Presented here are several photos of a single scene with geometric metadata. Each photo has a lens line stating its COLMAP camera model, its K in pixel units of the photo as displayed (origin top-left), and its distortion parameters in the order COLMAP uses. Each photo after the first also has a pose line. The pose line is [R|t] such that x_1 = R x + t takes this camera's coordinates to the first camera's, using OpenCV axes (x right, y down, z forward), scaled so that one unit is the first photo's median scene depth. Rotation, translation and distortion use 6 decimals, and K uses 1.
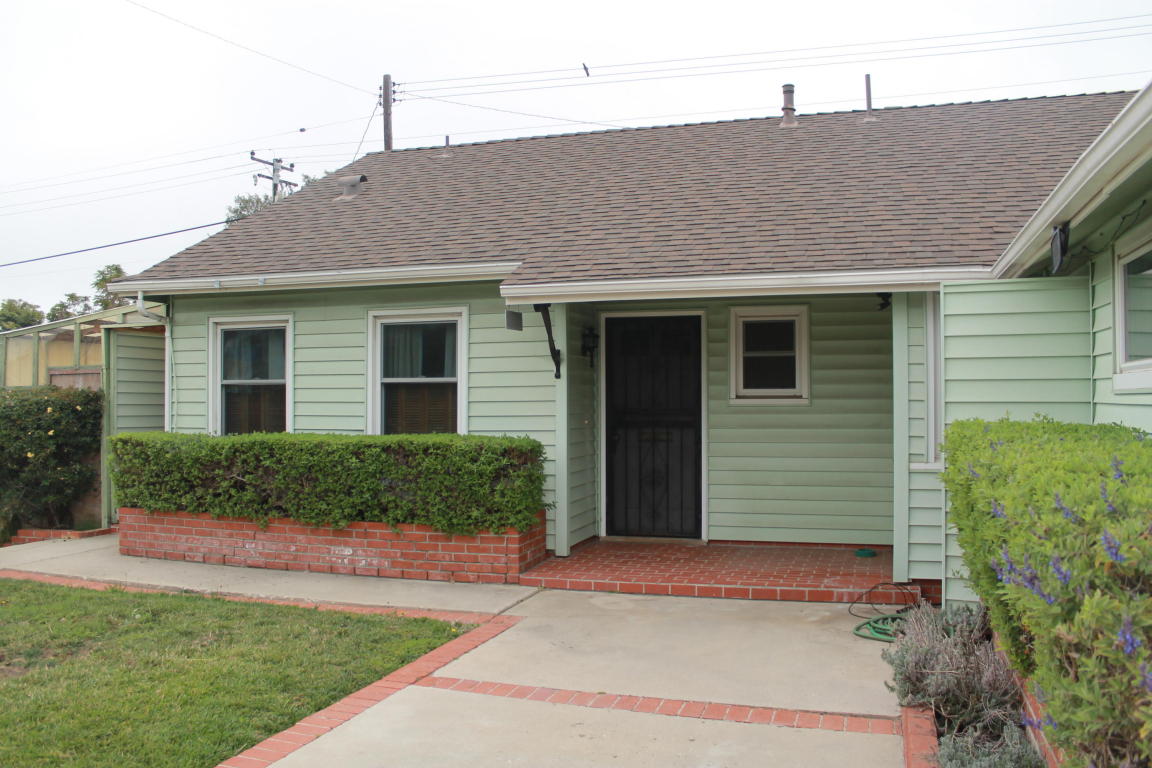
lens RADIAL K [[967.4, 0, 574.0], [0, 967.4, 386.5], [0, 0, 1]] dist [-0.119230, 0.039275]
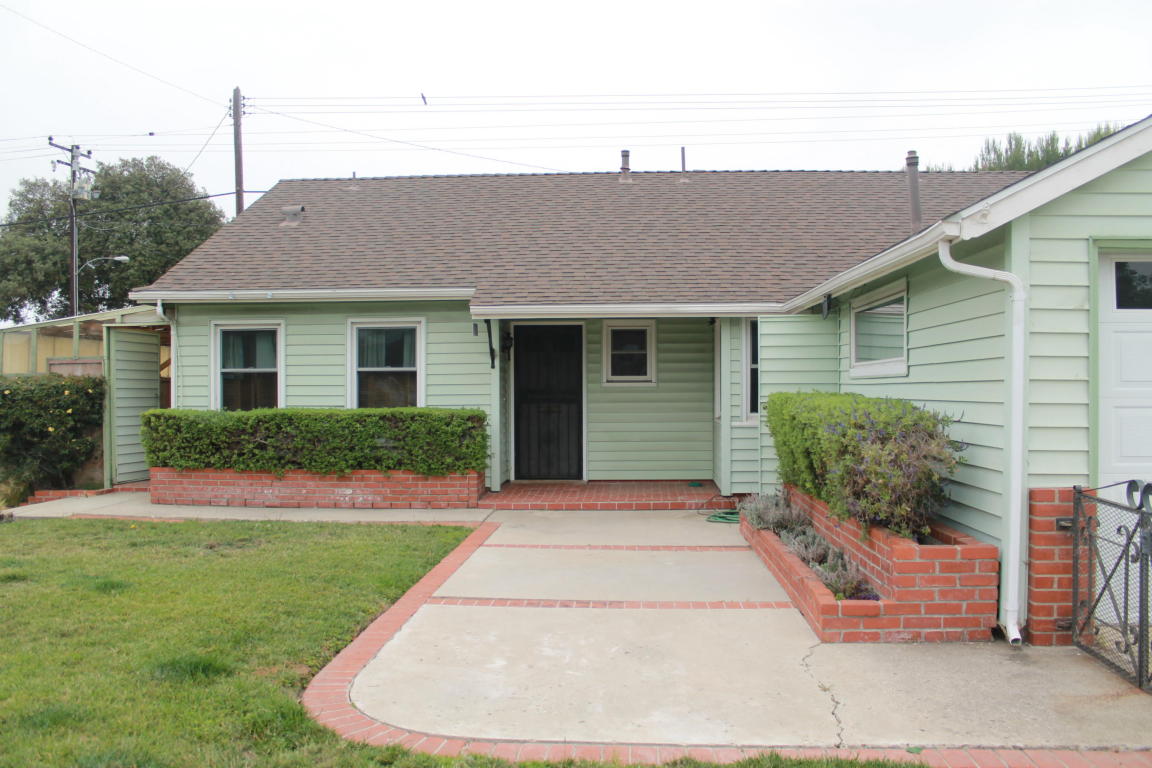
lens RADIAL K [[967.4, 0, 577.2], [0, 967.4, 388.4], [0, 0, 1]] dist [-0.119230, 0.039275]
pose [[0.967769, -0.002143, 0.251831, -0.245556], [-0.001703, 0.999885, 0.015056, -0.000420], [-0.251835, -0.015000, 0.967654, -0.407542]]
